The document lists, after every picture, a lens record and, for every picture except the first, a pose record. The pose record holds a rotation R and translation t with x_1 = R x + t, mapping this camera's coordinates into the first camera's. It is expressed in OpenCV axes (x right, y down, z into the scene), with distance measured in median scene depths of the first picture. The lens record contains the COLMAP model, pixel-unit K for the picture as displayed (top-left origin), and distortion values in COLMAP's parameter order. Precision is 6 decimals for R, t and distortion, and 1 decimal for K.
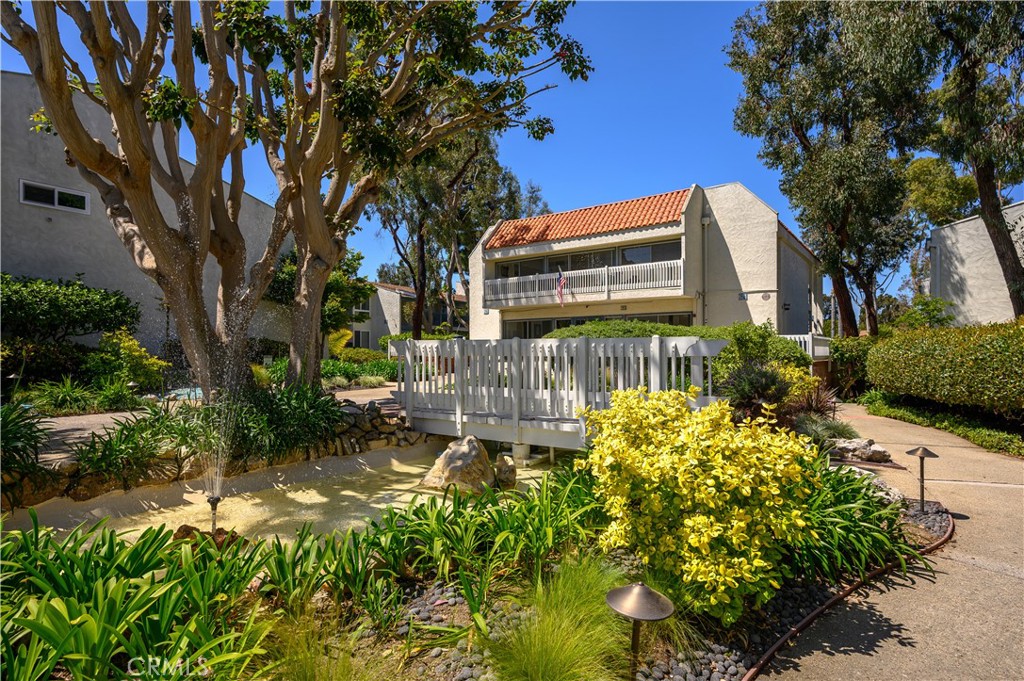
lens RADIAL K [[541.4, 0, 512.6], [0, 541.4, 343.1], [0, 0, 1]] dist [0.000440, 0.000047]
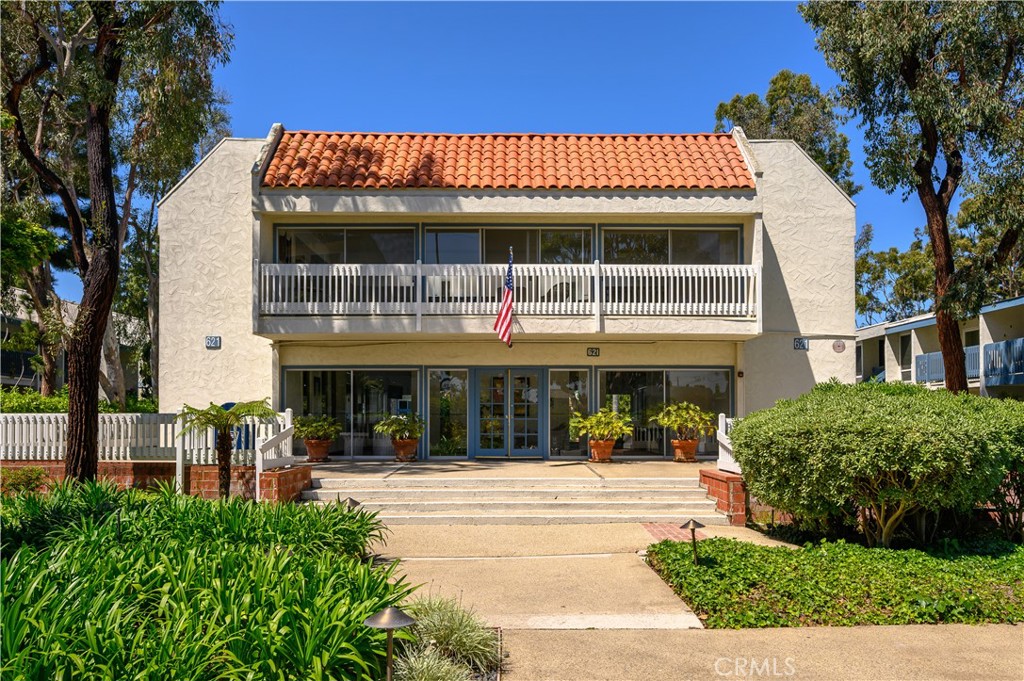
lens RADIAL K [[744.1, 0, 511.3], [0, 744.1, 342.9], [0, 0, 1]] dist [0.004061, 0.000364]
pose [[0.800134, 0.056274, 0.597175, -0.258516], [-0.013495, 0.997026, -0.075872, -0.023053], [-0.599669, 0.052649, 0.798514, 0.535767]]
